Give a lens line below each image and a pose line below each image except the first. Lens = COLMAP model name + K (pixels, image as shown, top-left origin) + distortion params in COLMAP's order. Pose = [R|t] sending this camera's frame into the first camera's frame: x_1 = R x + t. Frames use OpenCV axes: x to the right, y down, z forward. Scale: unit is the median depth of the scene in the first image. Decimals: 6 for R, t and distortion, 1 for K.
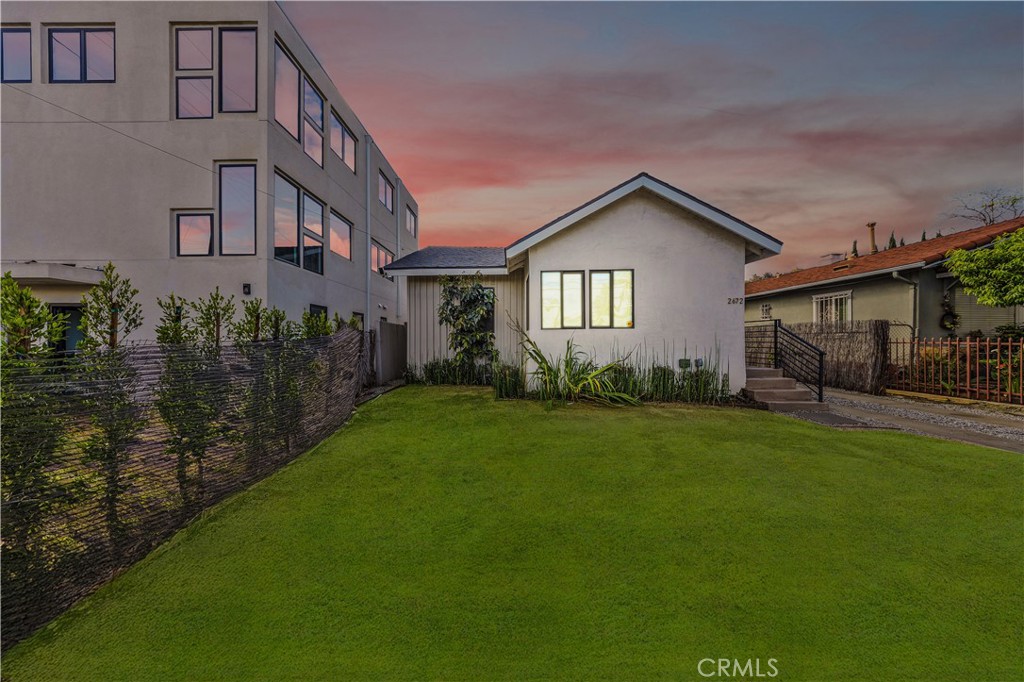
lens RADIAL K [[297.7, 0, 503.6], [0, 297.7, 335.9], [0, 0, 1]] dist [-0.002170, 0.000375]
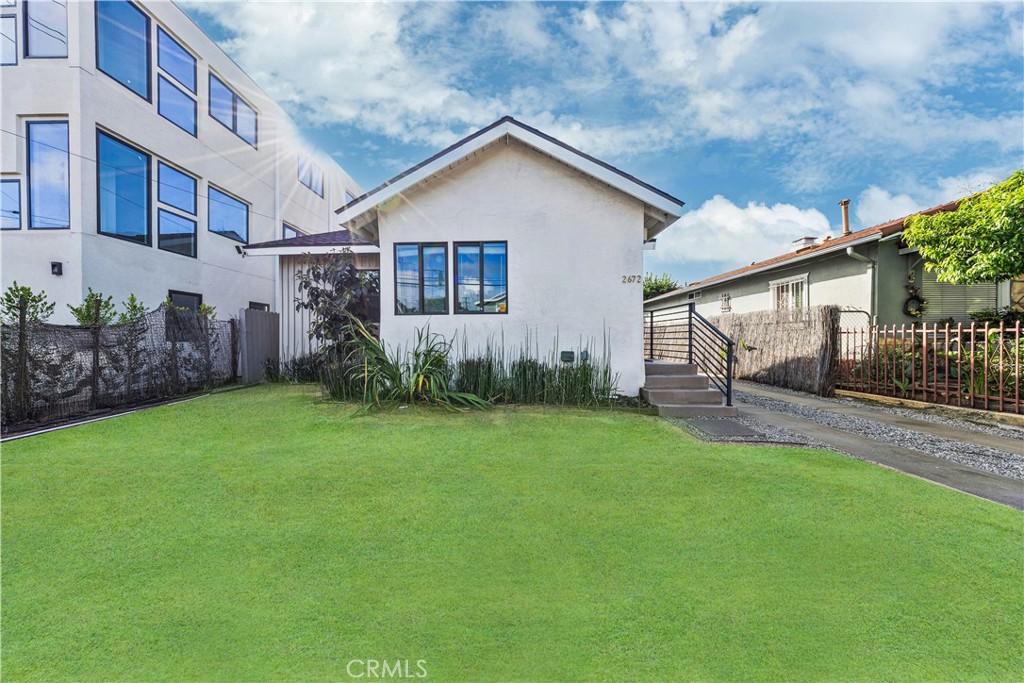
lens RADIAL K [[297.7, 0, 508.8], [0, 297.7, 336.3], [0, 0, 1]] dist [-0.002170, 0.000375]
pose [[0.999916, -0.000412, -0.012941, 0.422303], [0.000450, 0.999995, 0.002967, 0.032010], [0.012940, -0.002973, 0.999912, 0.177616]]
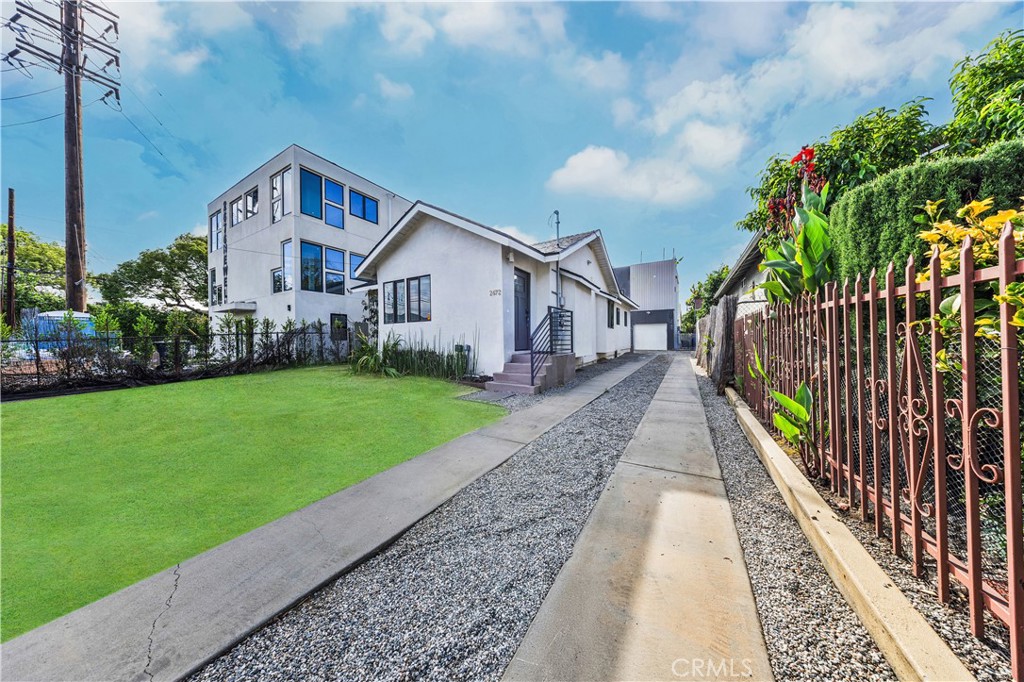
lens RADIAL K [[297.7, 0, 505.7], [0, 297.7, 337.4], [0, 0, 1]] dist [-0.002170, 0.000375]
pose [[0.865269, -0.010071, -0.501206, 1.257732], [0.011261, 0.999936, -0.000653, 0.047308], [0.501181, -0.005079, 0.865328, 0.058163]]
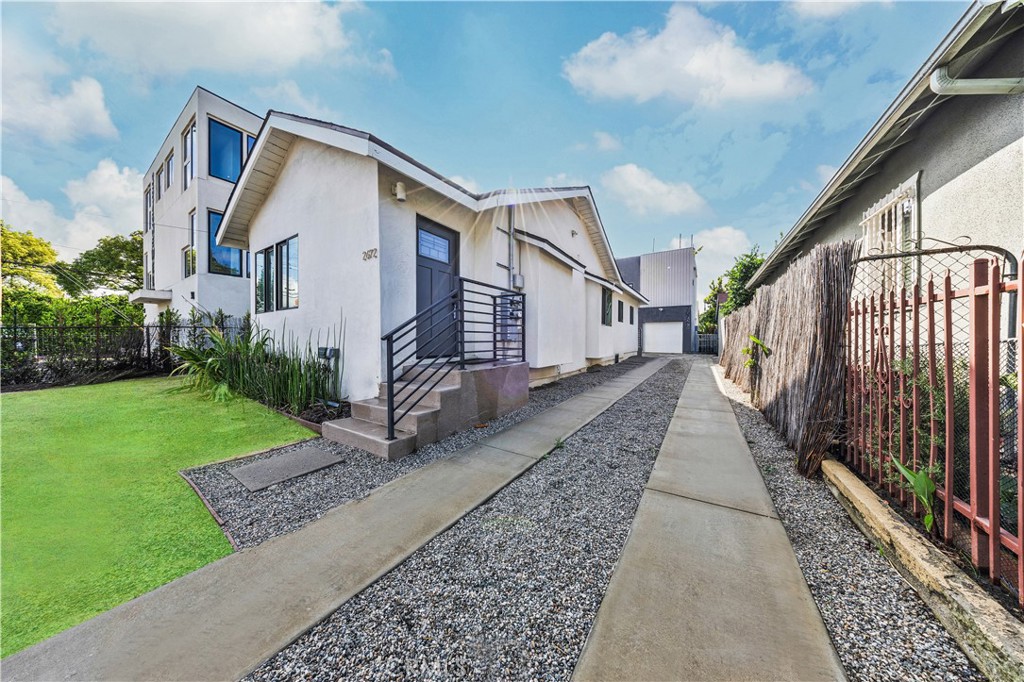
lens RADIAL K [[297.7, 0, 508.9], [0, 297.7, 339.5], [0, 0, 1]] dist [-0.002170, 0.000375]
pose [[0.849064, 0.004263, -0.528273, 1.240740], [0.000321, 0.999963, 0.008584, 0.049635], [0.528290, -0.007458, 0.849031, 0.575544]]
